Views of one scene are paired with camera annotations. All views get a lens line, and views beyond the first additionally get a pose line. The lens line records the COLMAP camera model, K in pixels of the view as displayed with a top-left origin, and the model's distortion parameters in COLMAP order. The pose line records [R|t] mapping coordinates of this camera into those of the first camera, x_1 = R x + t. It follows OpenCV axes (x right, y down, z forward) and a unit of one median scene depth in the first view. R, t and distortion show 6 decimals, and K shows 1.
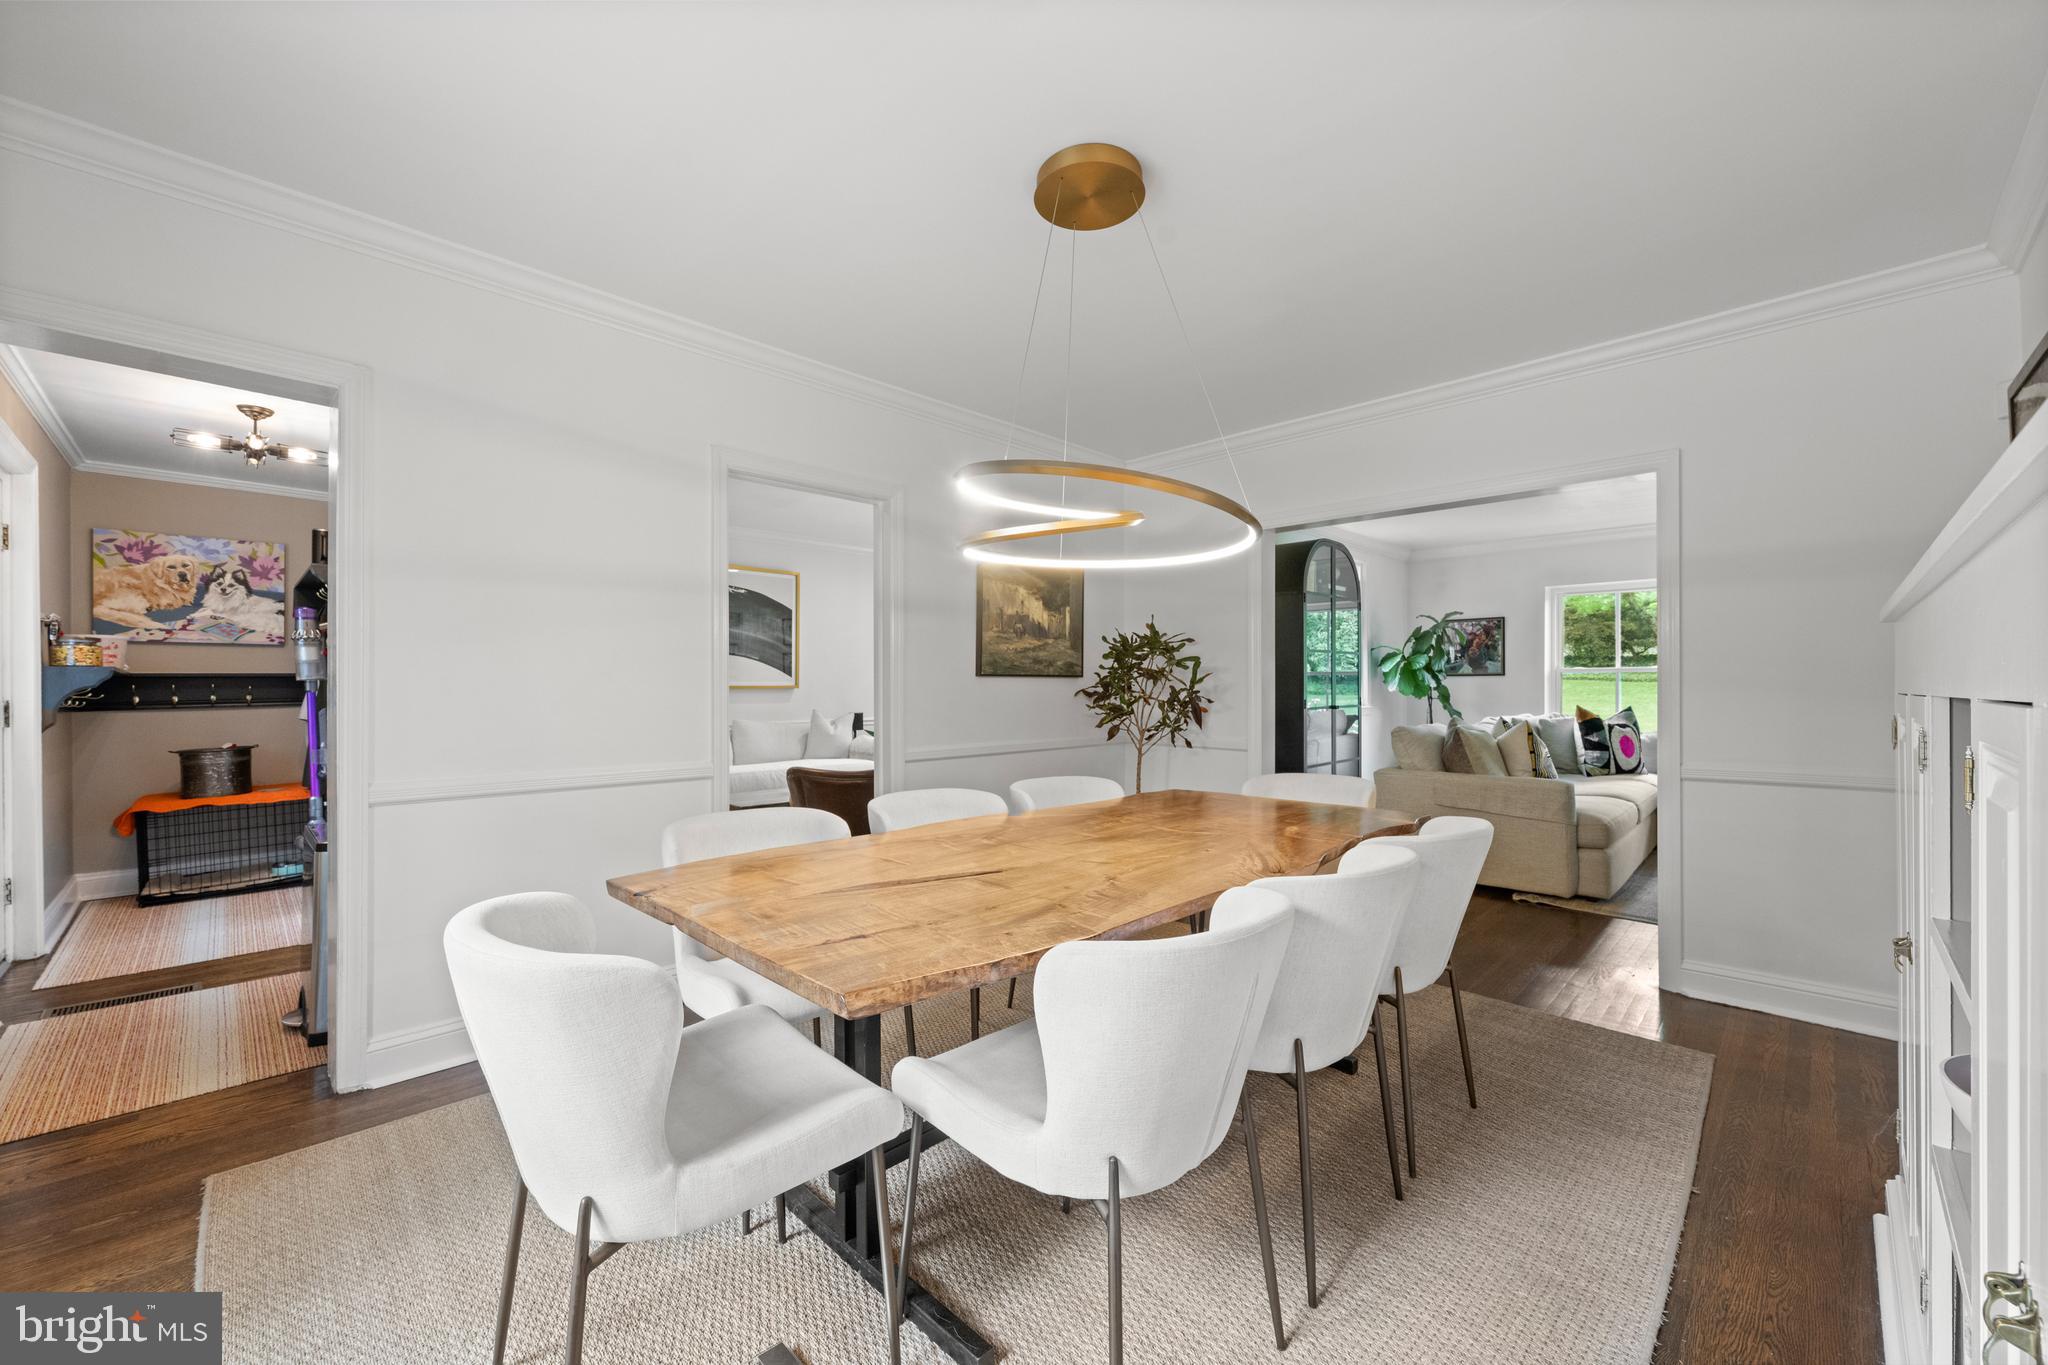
lens RADIAL K [[811.0, 0, 1030.9], [0, 811.0, 683.9], [0, 0, 1]] dist [0.001419, 0.000384]
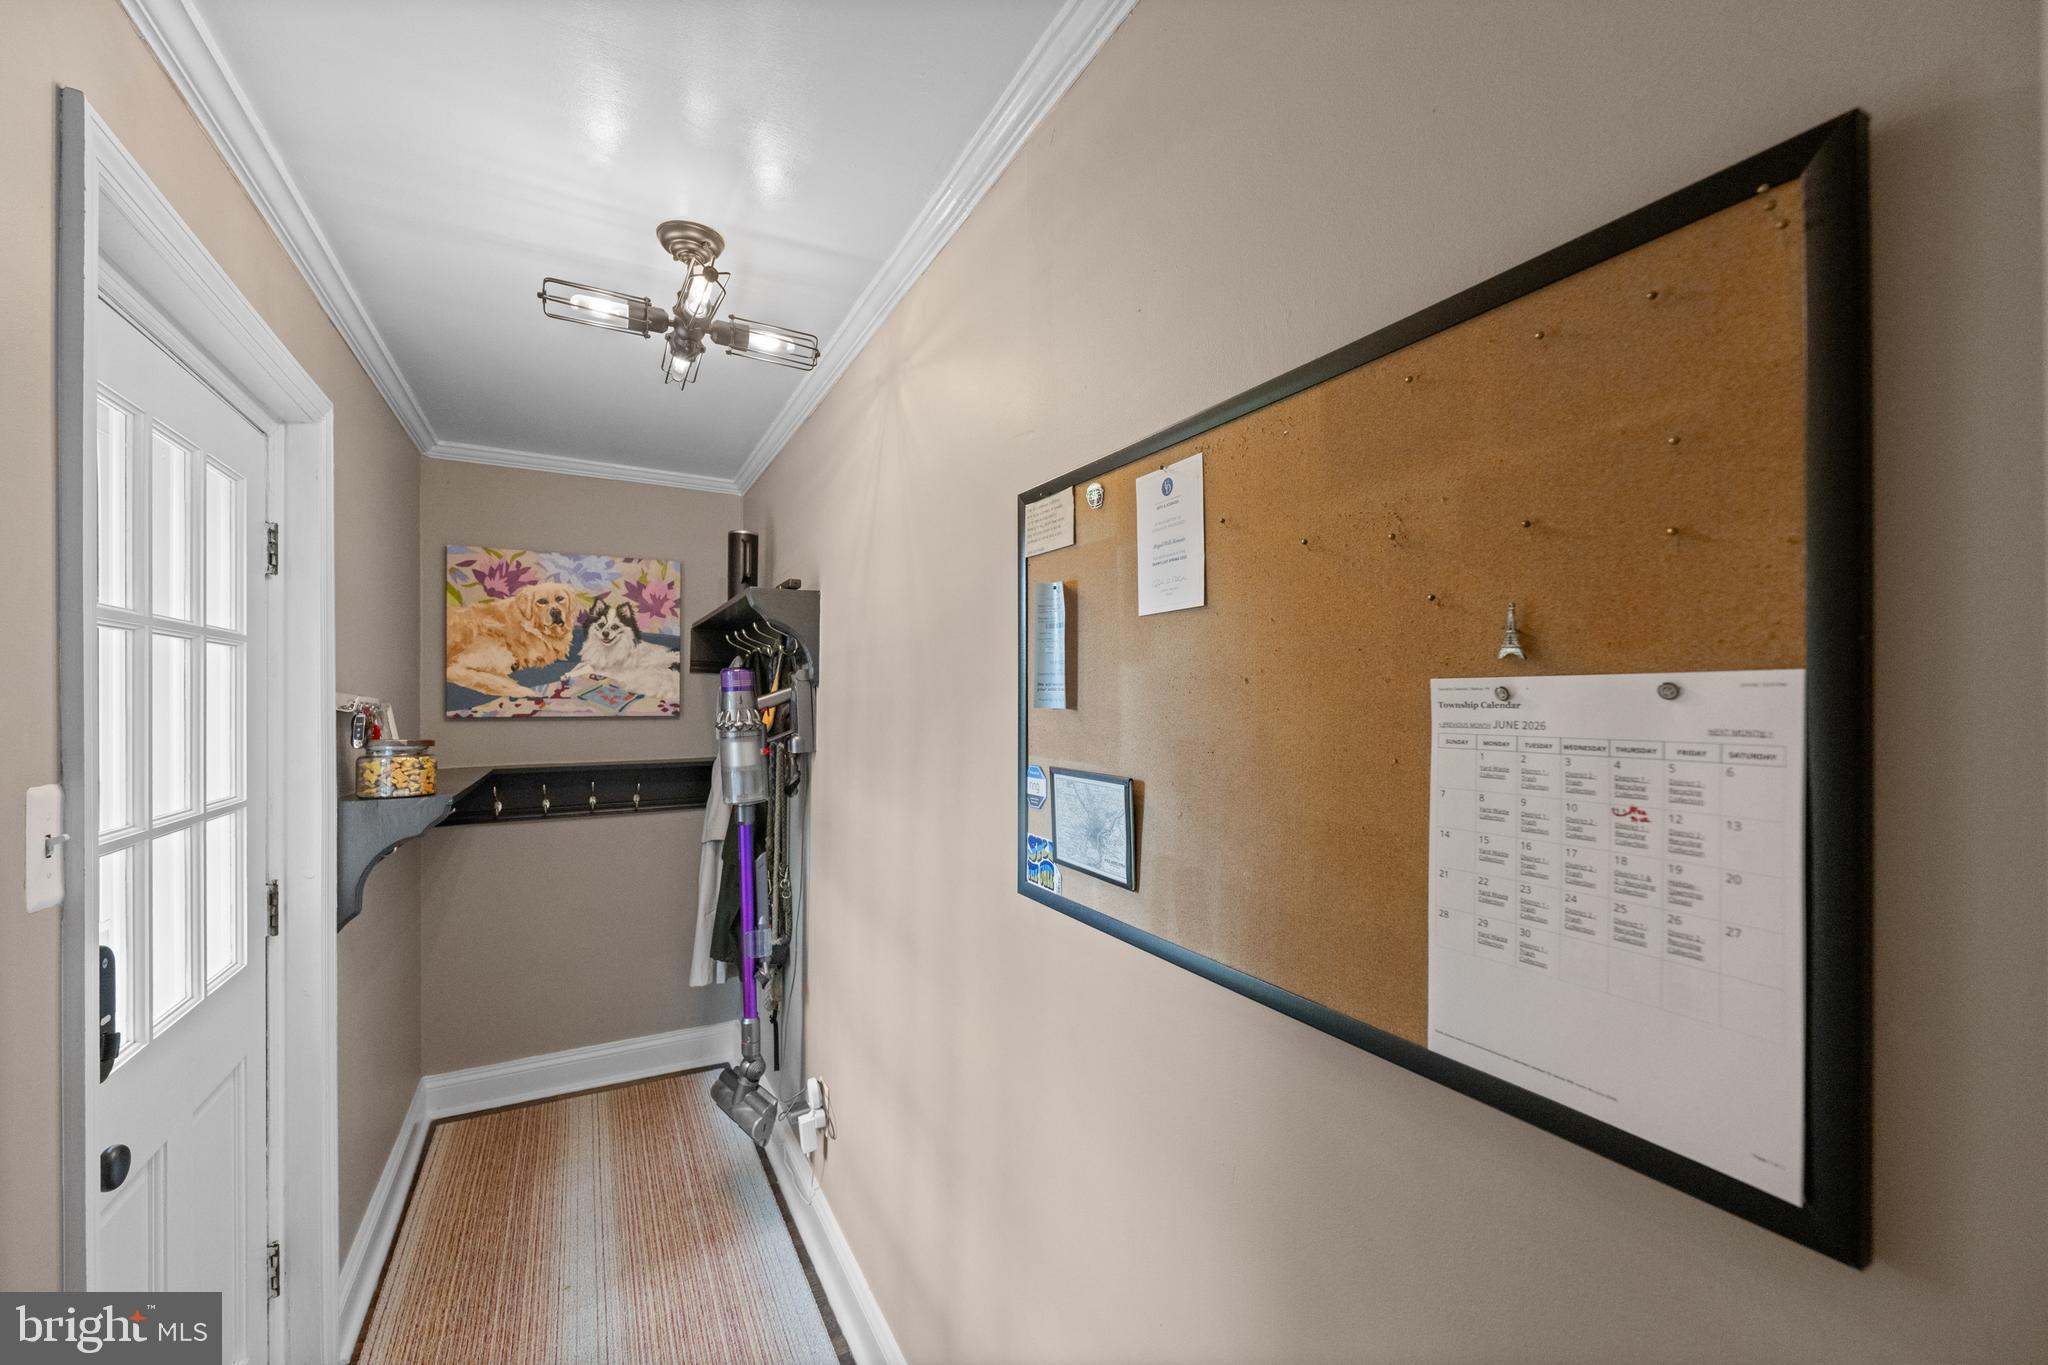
lens RADIAL K [[811.0, 0, 1020.3], [0, 811.0, 700.9], [0, 0, 1]] dist [0.001419, 0.000384]
pose [[0.959594, 0.005090, -0.281342, -0.518051], [-0.004384, 0.999985, 0.003140, -0.069432], [0.281354, -0.001780, 0.959602, 0.494363]]
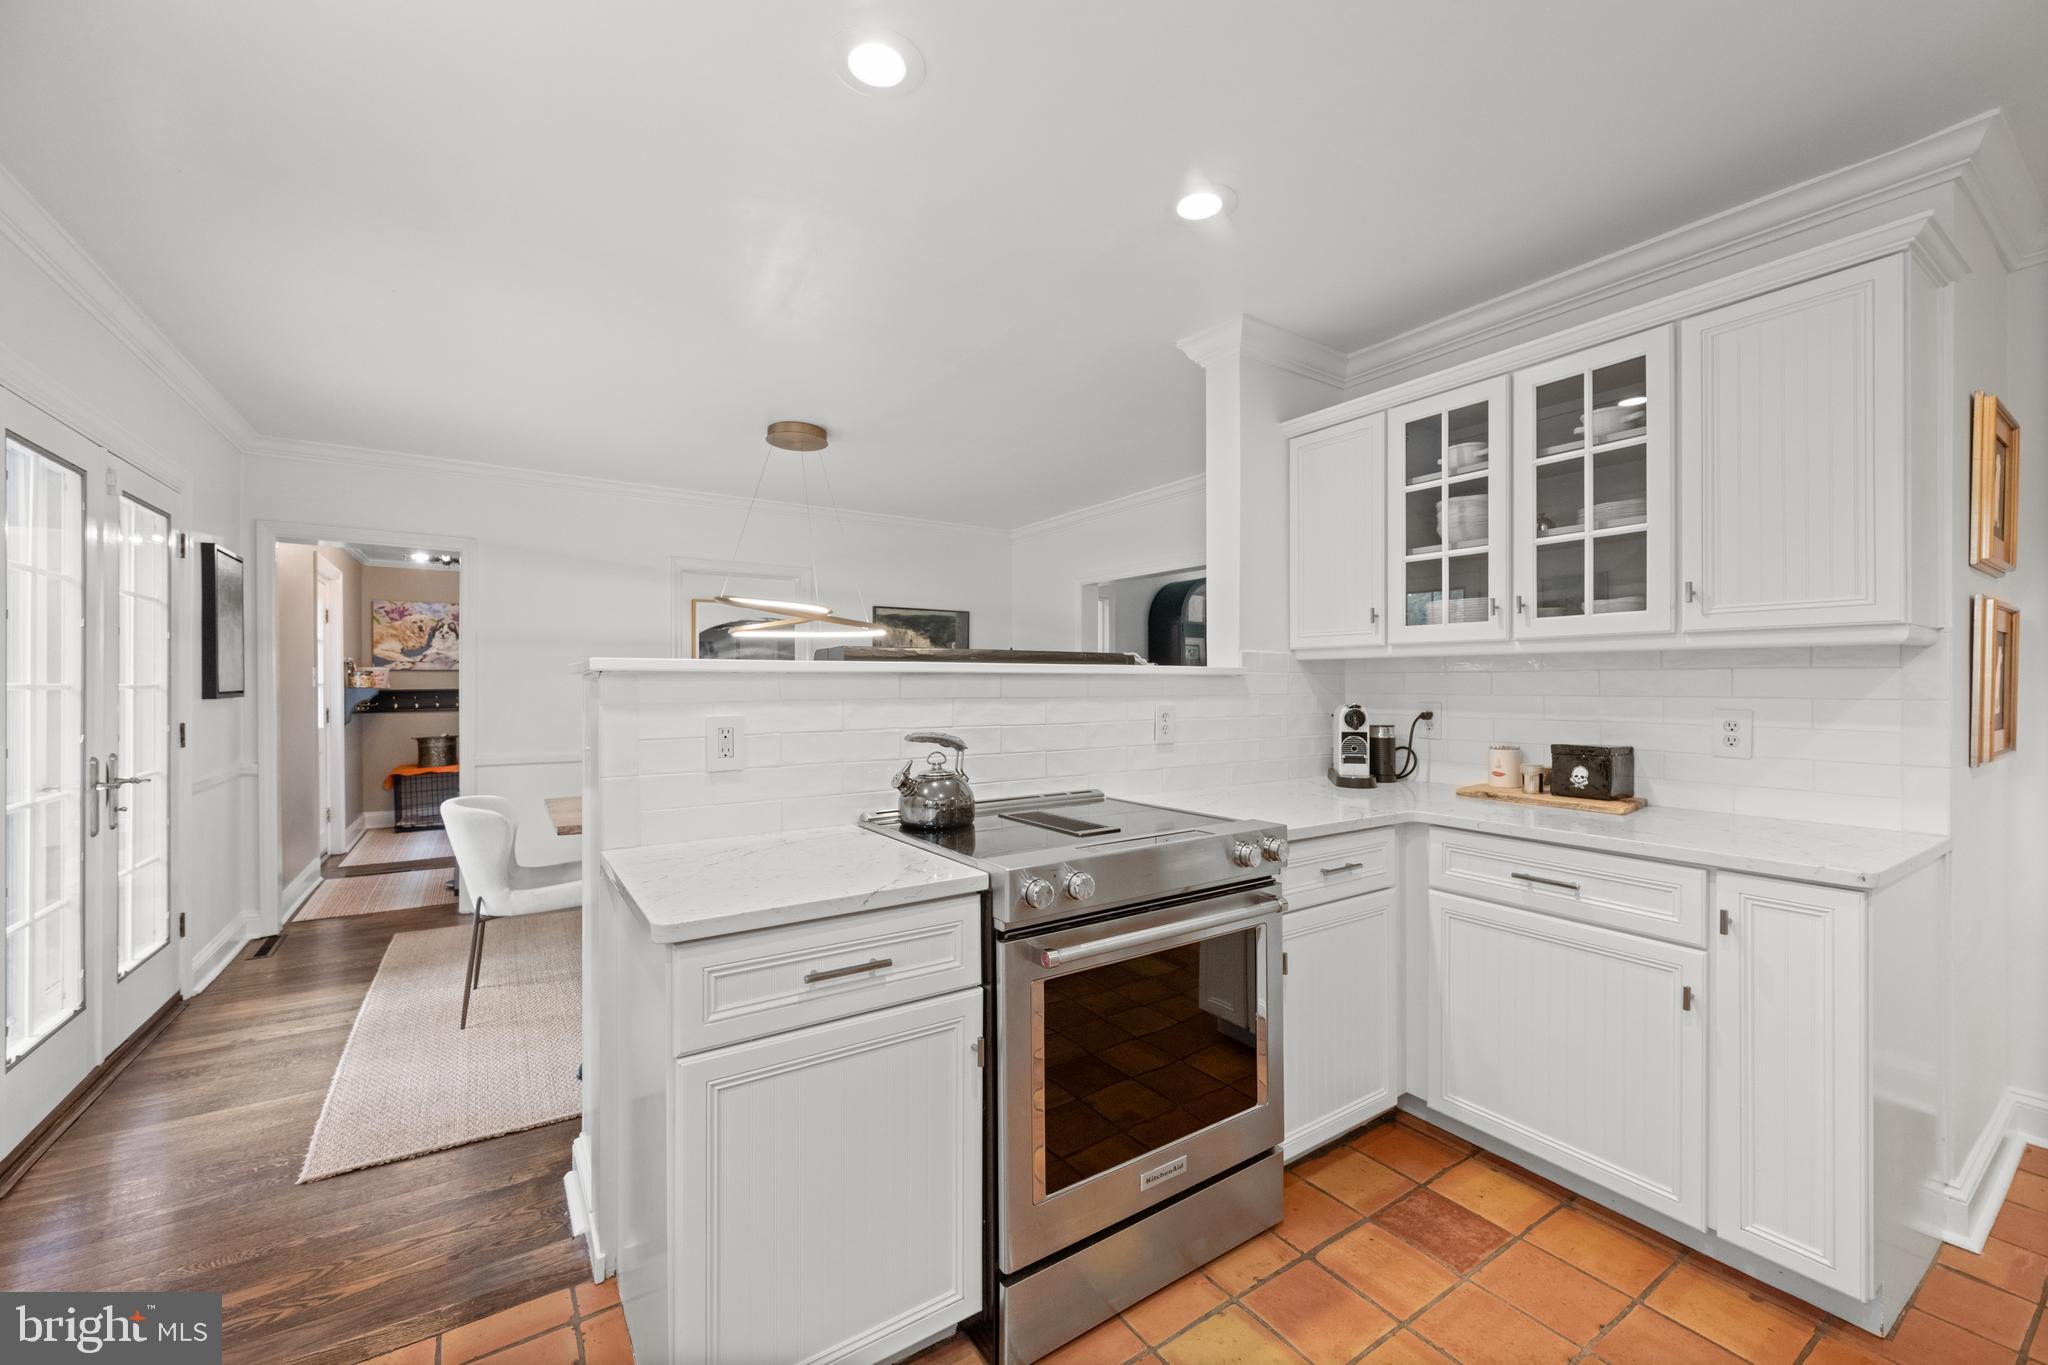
lens RADIAL K [[811.0, 0, 1027.8], [0, 811.0, 684.0], [0, 0, 1]] dist [0.001419, 0.000384]
pose [[0.980108, -0.000150, -0.198464, 0.443216], [0.000186, 1.000000, 0.000160, -0.023769], [0.198464, -0.000194, 0.980108, -0.325312]]
